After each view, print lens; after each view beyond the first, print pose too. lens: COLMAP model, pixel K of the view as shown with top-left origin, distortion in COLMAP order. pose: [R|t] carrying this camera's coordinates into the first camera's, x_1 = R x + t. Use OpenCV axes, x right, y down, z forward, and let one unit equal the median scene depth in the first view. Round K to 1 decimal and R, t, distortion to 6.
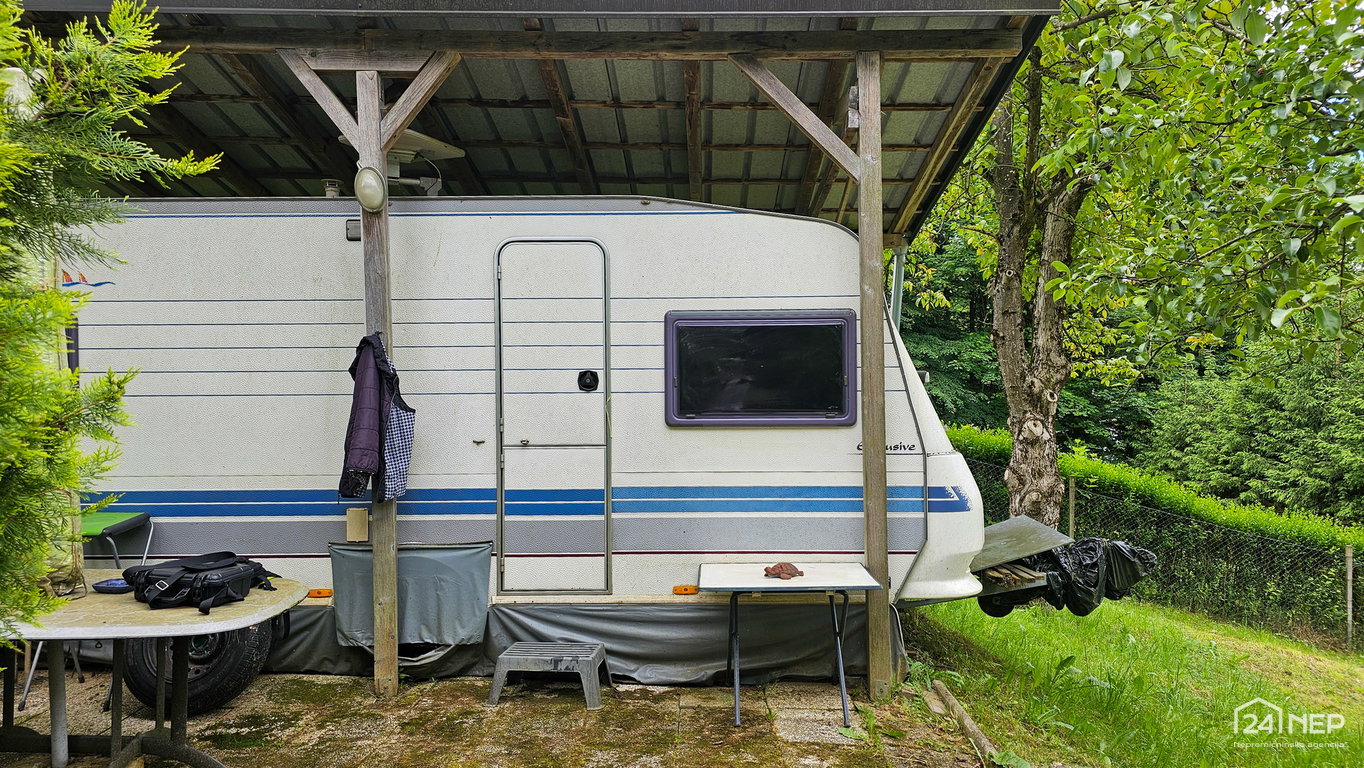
lens RADIAL K [[930.1, 0, 701.0], [0, 930.1, 399.5], [0, 0, 1]] dist [0.074561, -0.090111]
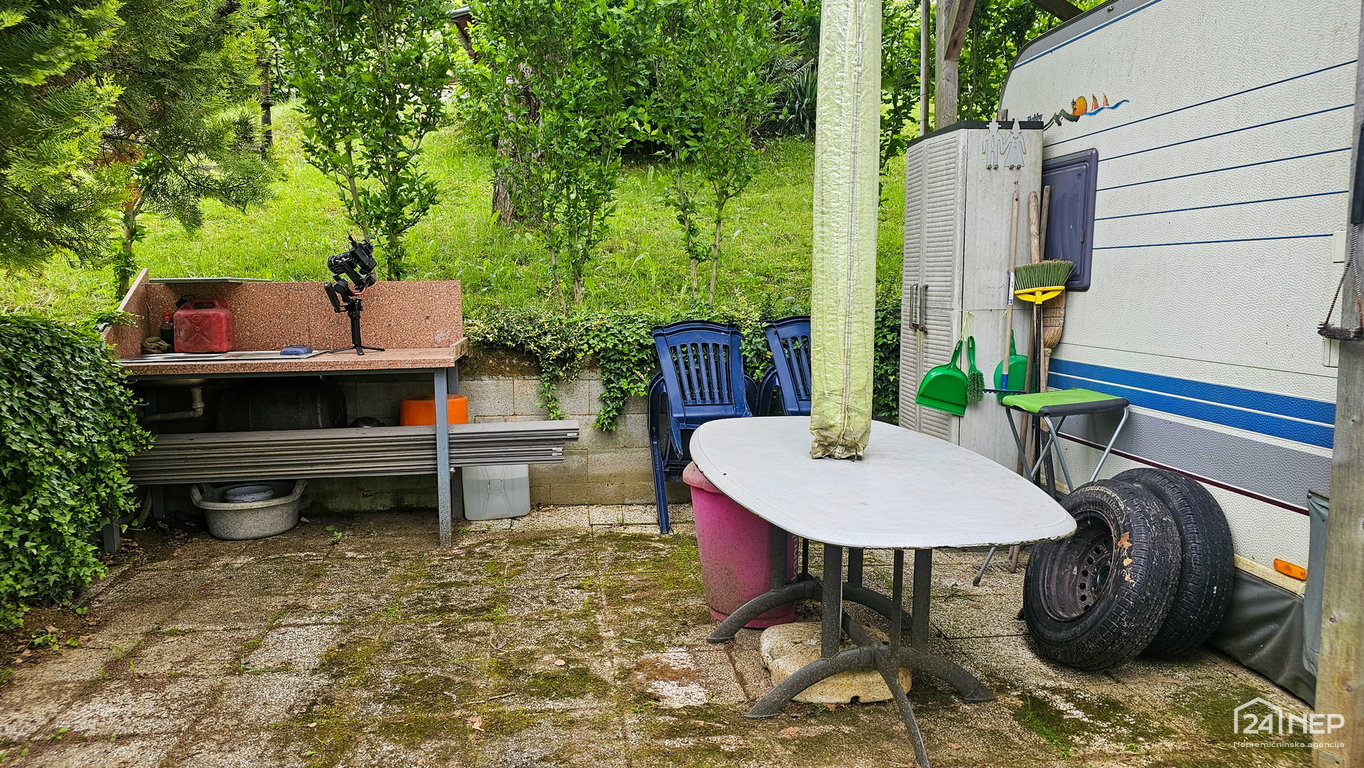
lens RADIAL K [[945.6, 0, 688.1], [0, 945.6, 383.0], [0, 0, 1]] dist [0.066059, -0.052380]
pose [[0.149017, 0.116396, -0.981960, 0.128527], [-0.027512, 0.993152, 0.113548, 0.028884], [0.988452, 0.010095, 0.151198, 0.532409]]
